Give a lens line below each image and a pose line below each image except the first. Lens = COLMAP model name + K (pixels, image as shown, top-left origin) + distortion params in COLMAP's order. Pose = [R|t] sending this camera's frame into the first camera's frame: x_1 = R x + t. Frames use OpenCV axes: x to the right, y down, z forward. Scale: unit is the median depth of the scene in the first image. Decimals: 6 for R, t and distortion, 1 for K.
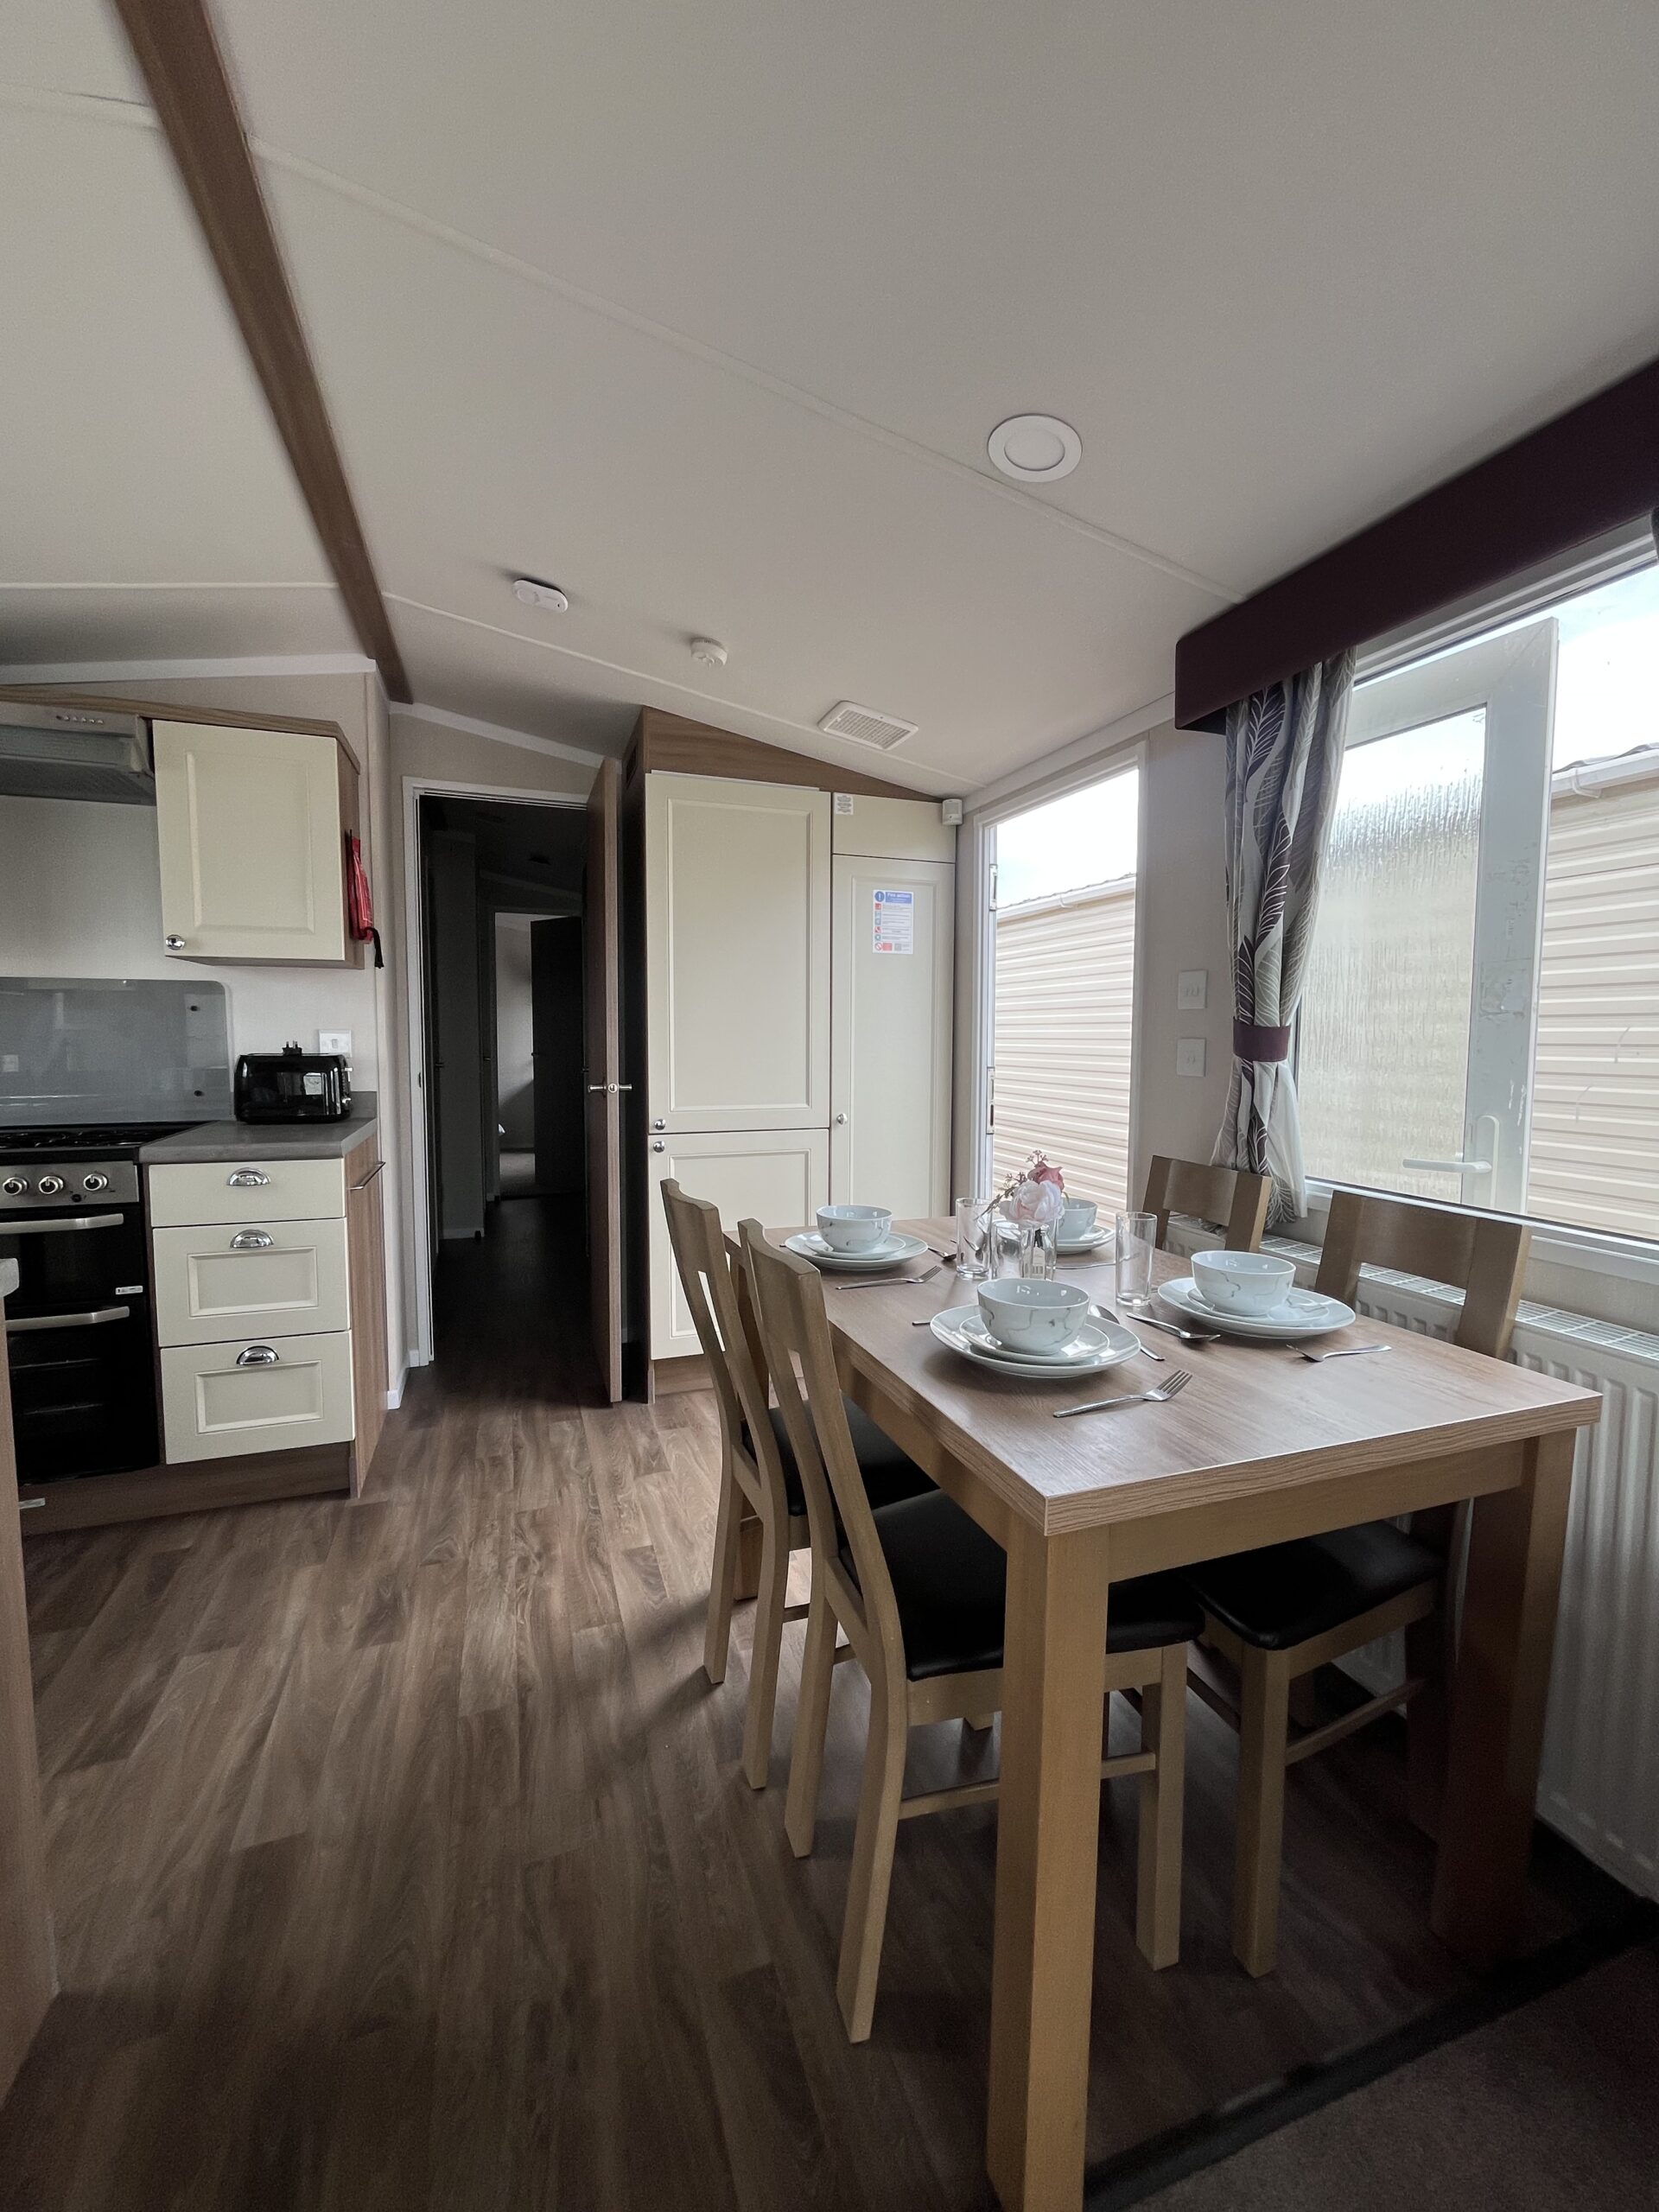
lens RADIAL K [[891.7, 0, 832.9], [0, 891.7, 1100.9], [0, 0, 1]] dist [-0.003184, 0.000037]
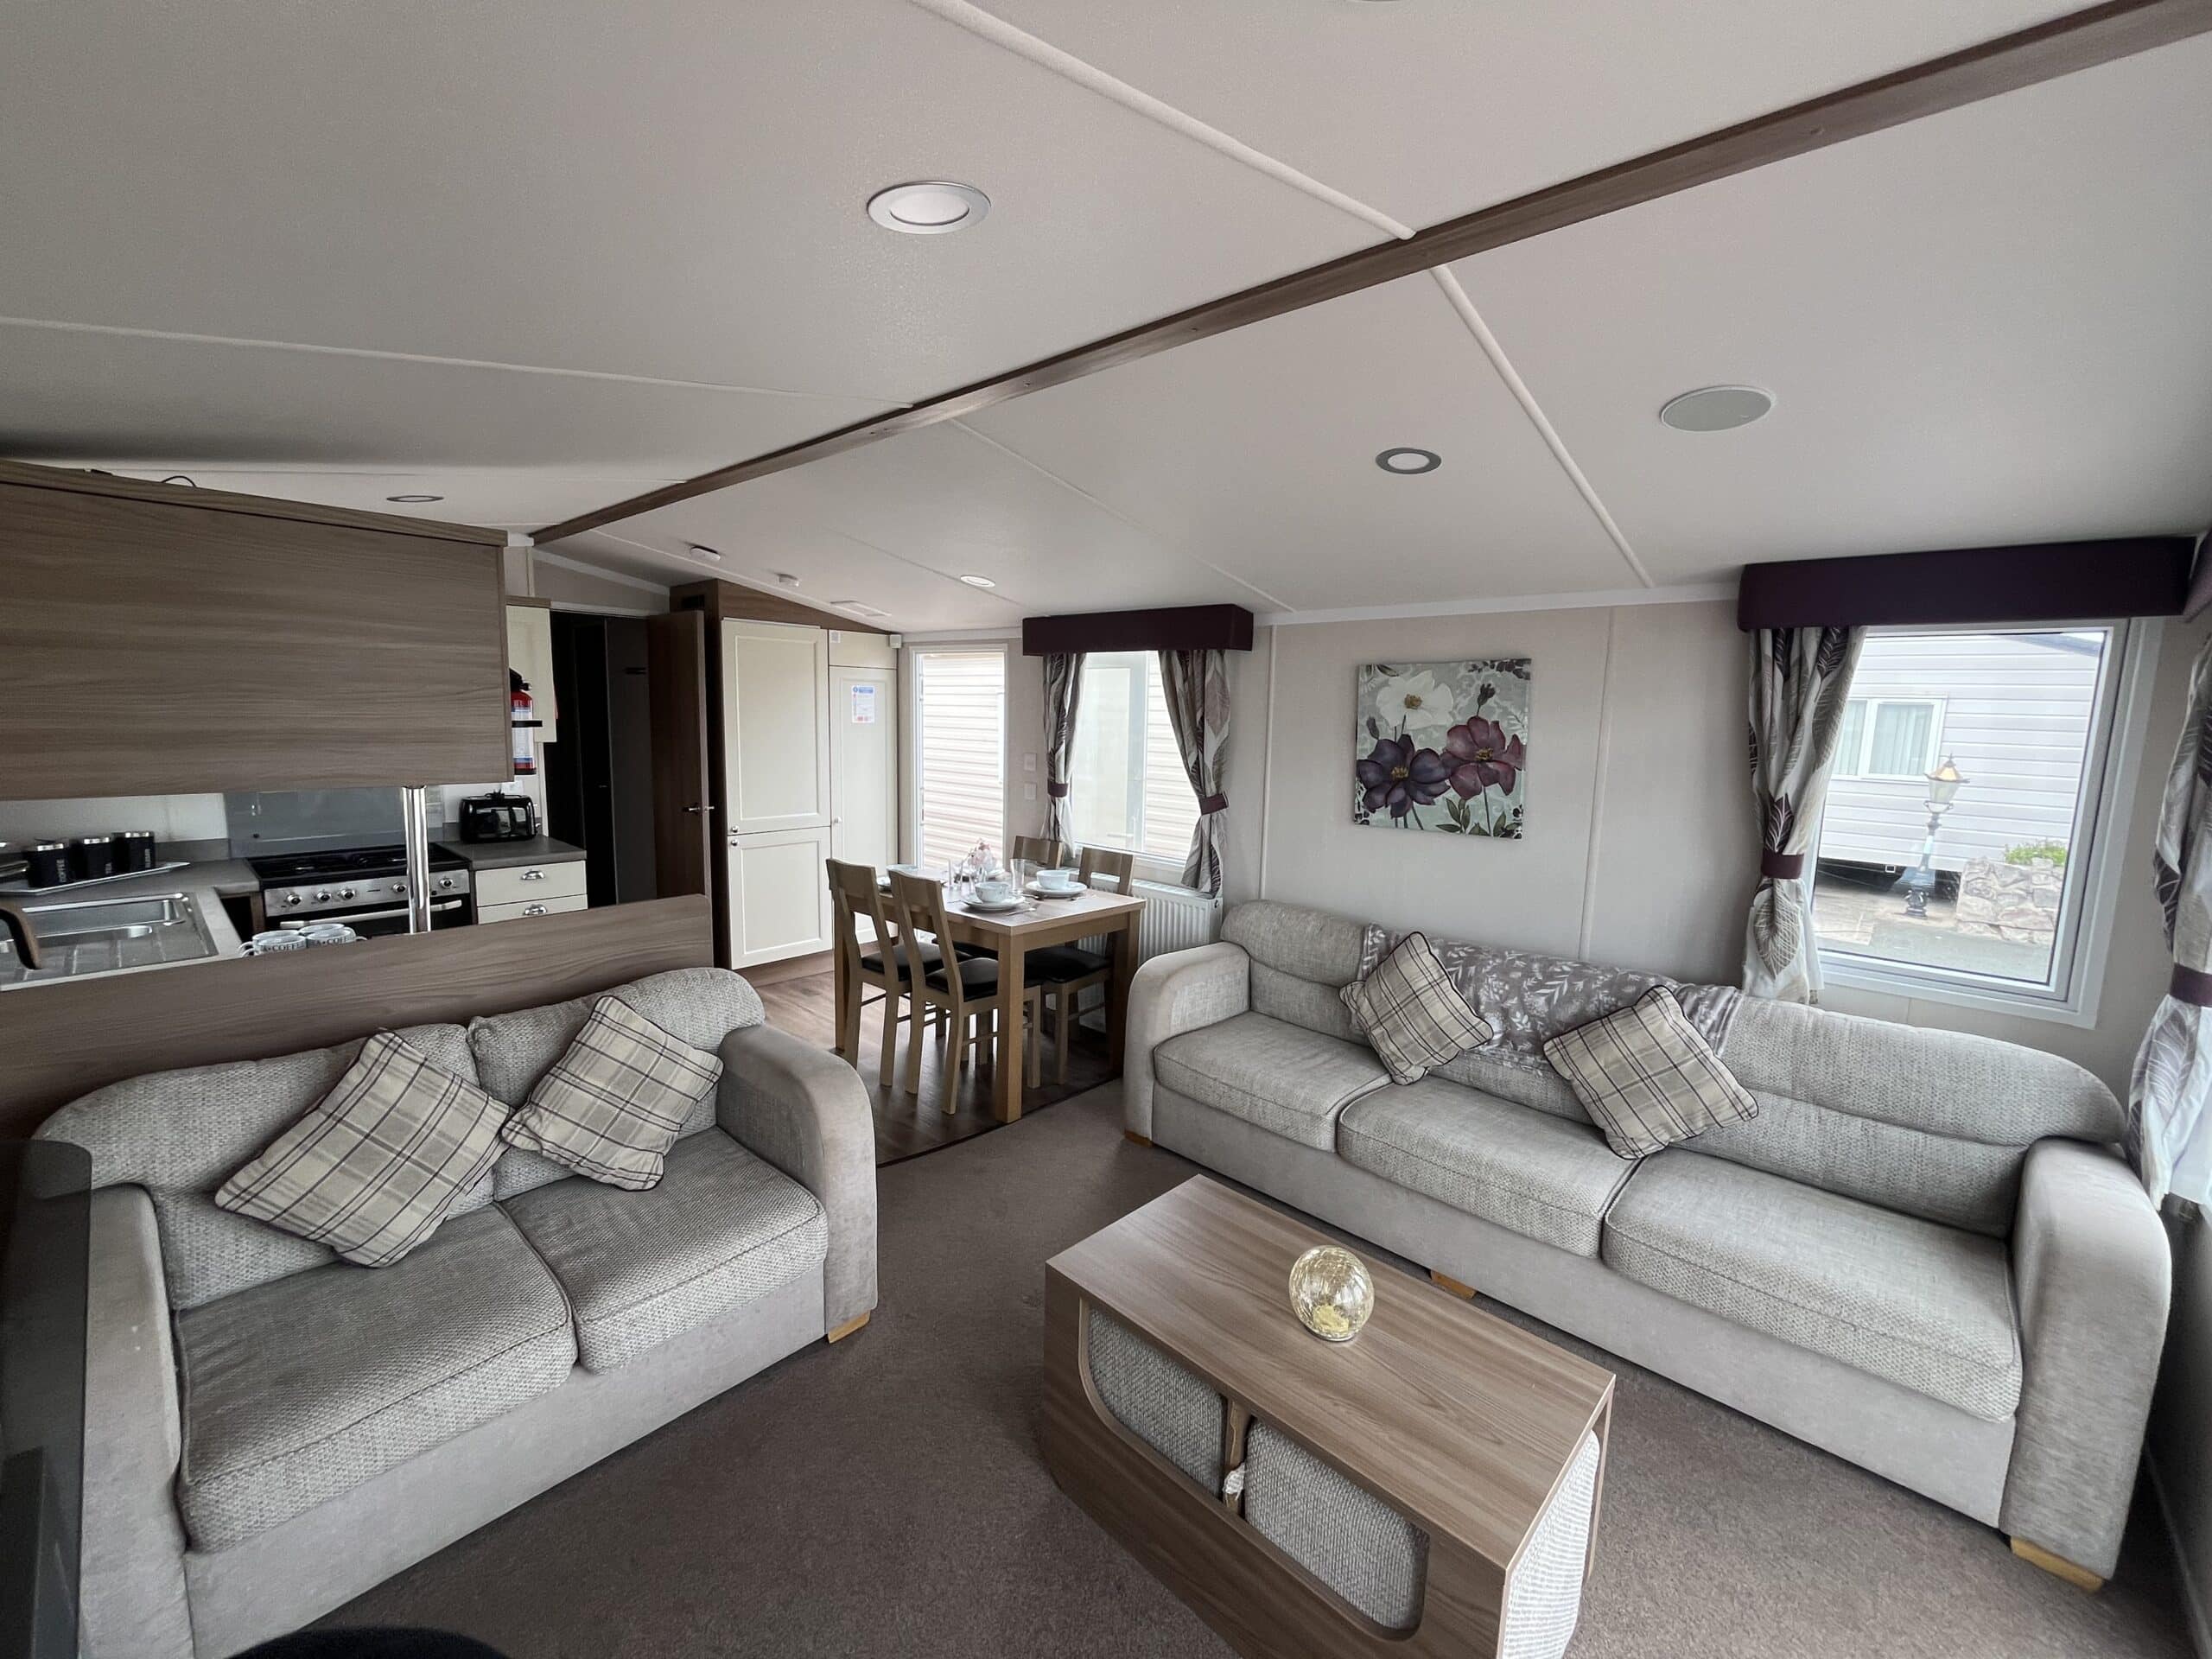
lens RADIAL K [[891.7, 0, 1099.0], [0, 891.7, 823.0], [0, 0, 1]] dist [-0.003184, 0.000037]
pose [[0.882865, -0.044611, 0.467502, -0.379166], [0.016304, 0.997789, 0.064424, -0.083970], [-0.469343, -0.049256, 0.881641, -0.811230]]
